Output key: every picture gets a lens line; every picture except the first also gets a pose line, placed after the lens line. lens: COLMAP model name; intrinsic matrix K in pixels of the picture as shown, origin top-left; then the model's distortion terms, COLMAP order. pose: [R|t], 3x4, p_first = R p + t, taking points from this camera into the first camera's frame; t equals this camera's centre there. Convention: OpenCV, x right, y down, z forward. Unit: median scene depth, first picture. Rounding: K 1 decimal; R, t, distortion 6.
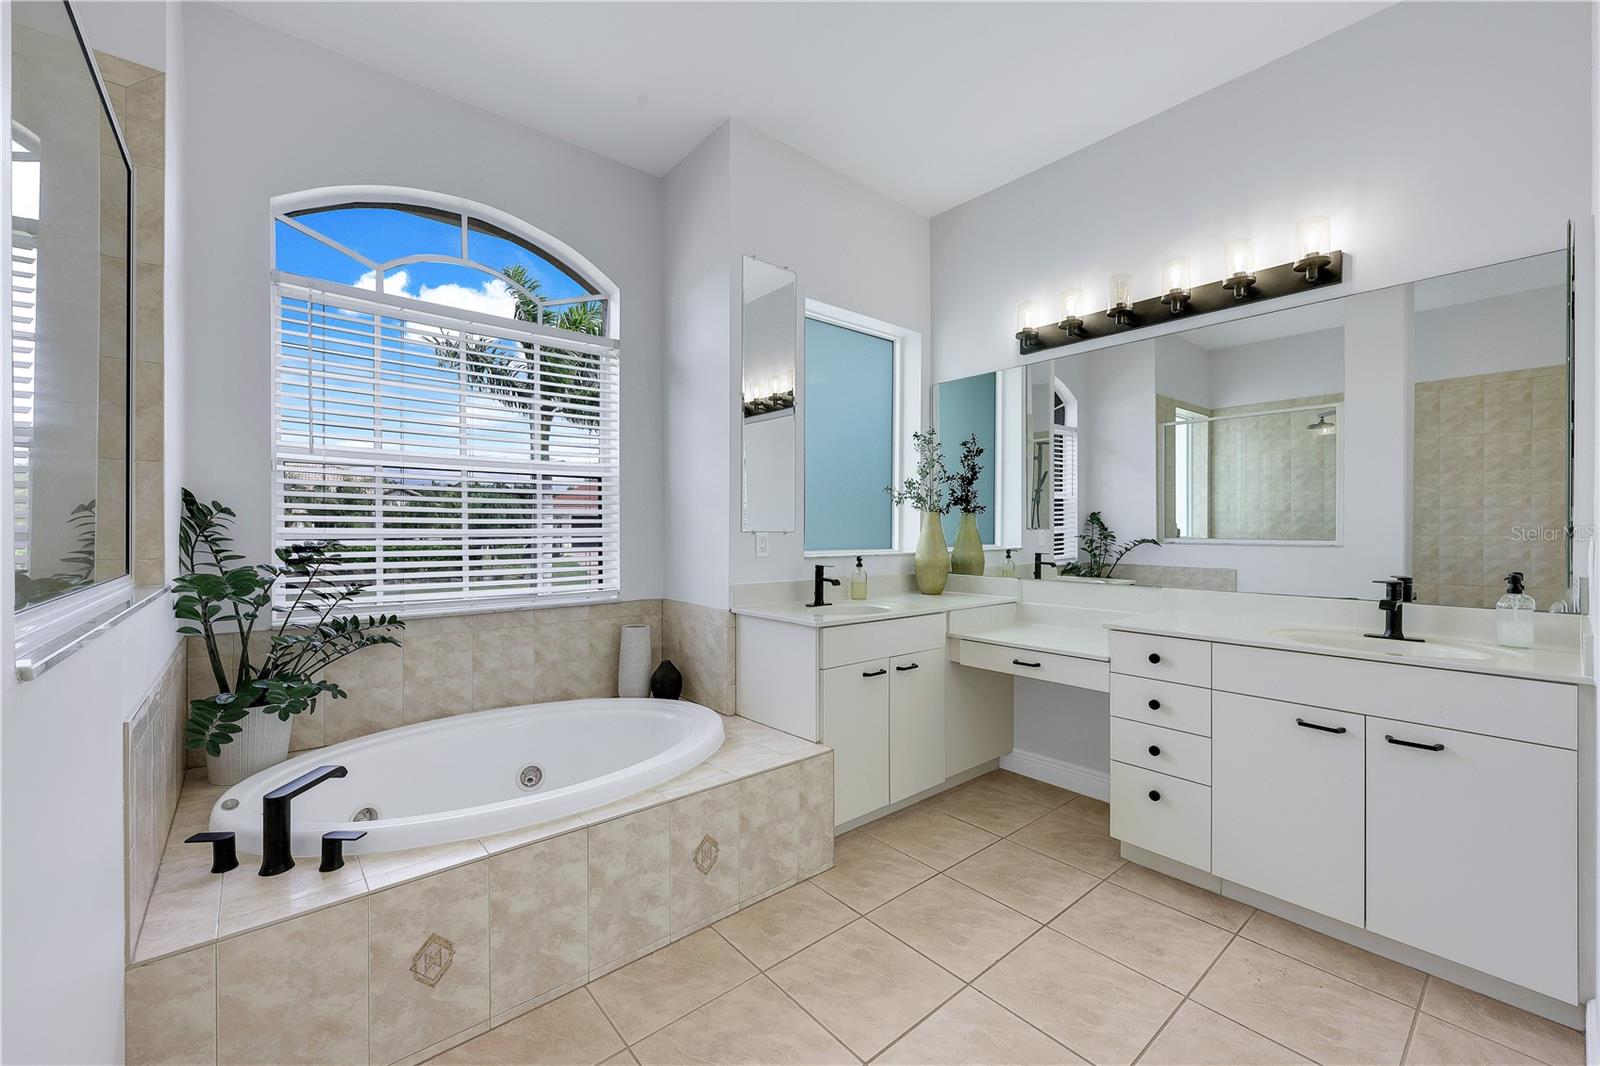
lens RADIAL K [[644.6, 0, 799.9], [0, 644.6, 531.2], [0, 0, 1]] dist [-0.000590, -0.000271]
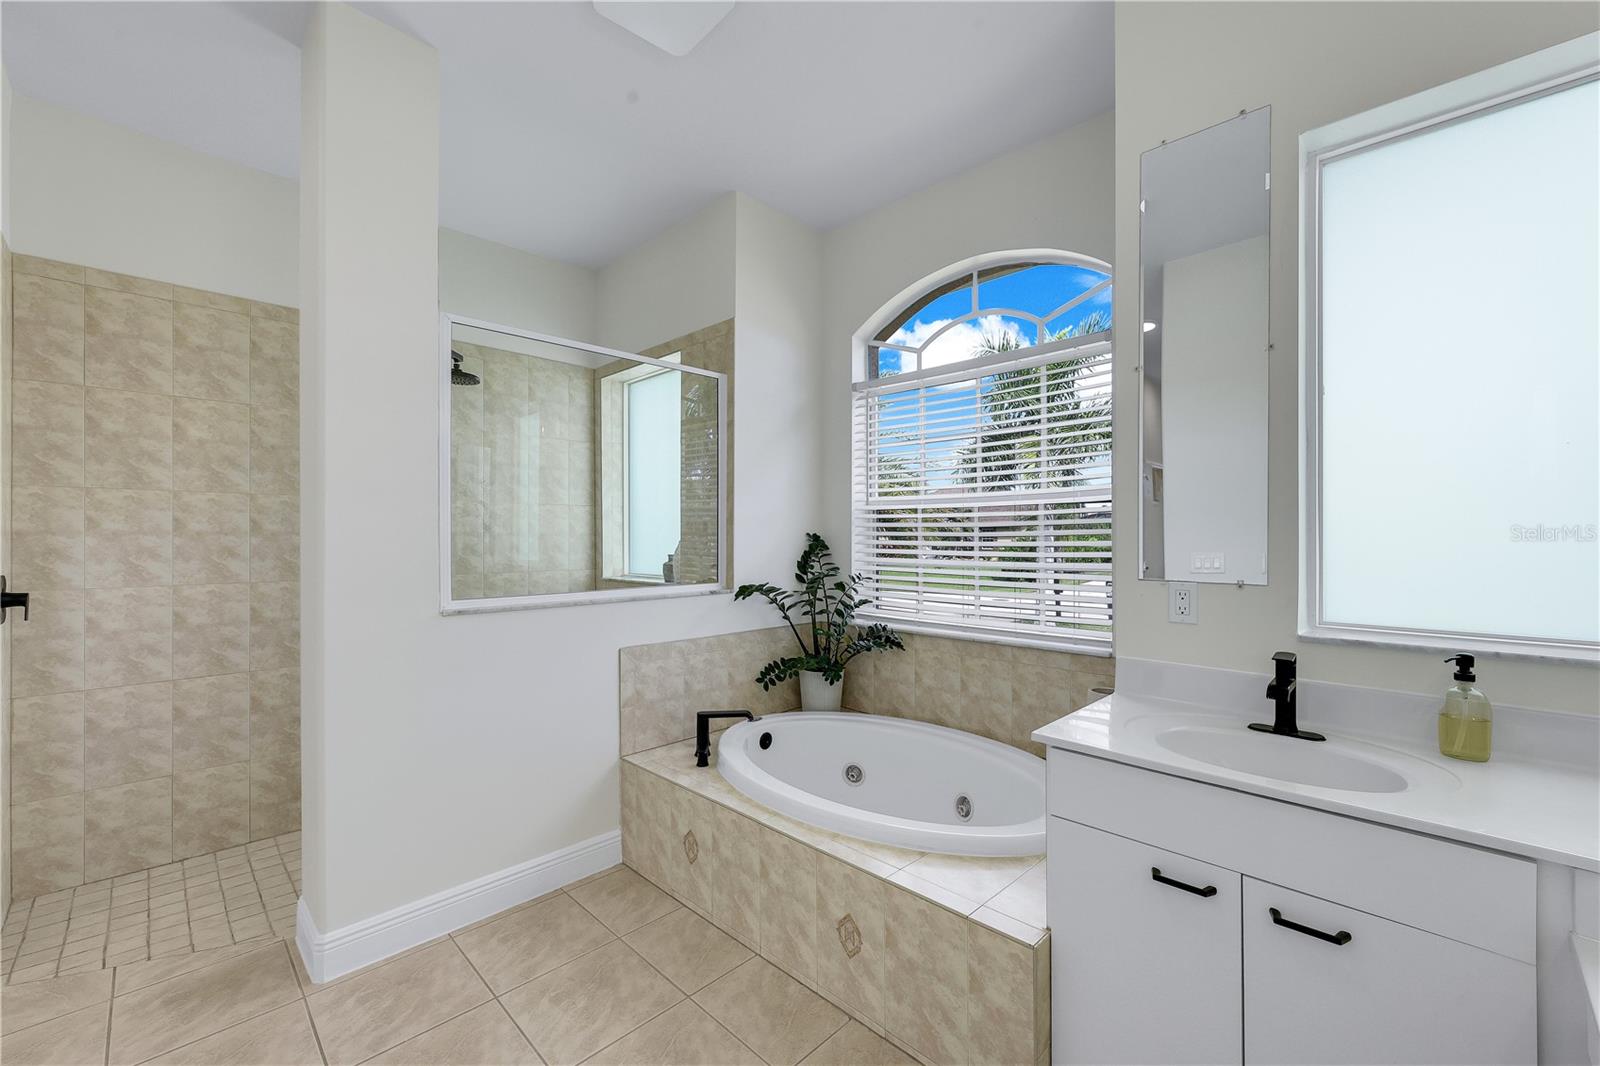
lens RADIAL K [[644.6, 0, 793.8], [0, 644.6, 539.4], [0, 0, 1]] dist [-0.000590, -0.000271]
pose [[0.091746, 0.003401, -0.995777, 0.536119], [-0.004957, 0.999983, 0.002959, -0.040706], [0.995770, 0.004665, 0.091762, 0.600071]]
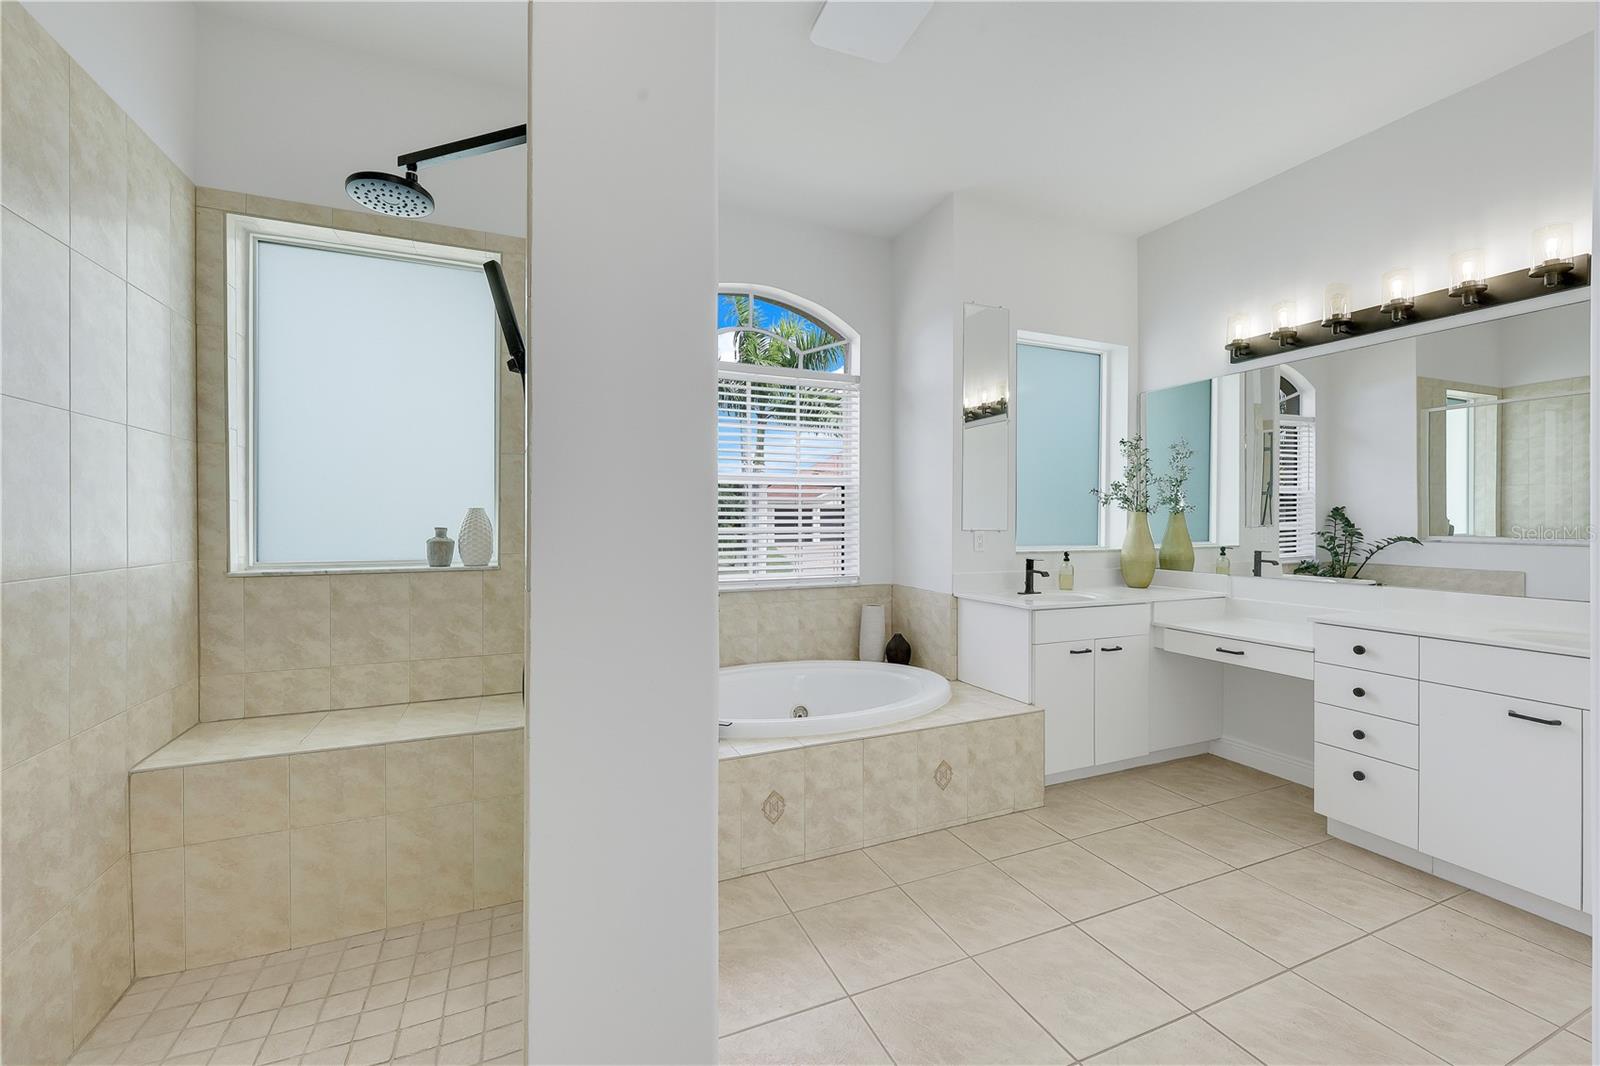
lens RADIAL K [[644.6, 0, 796.8], [0, 644.6, 525.4], [0, 0, 1]] dist [-0.000590, -0.000271]
pose [[0.955358, 0.002462, -0.295442, -0.030291], [-0.001294, 0.999991, 0.004150, -0.013324], [0.295449, -0.003582, 0.955352, -0.258006]]
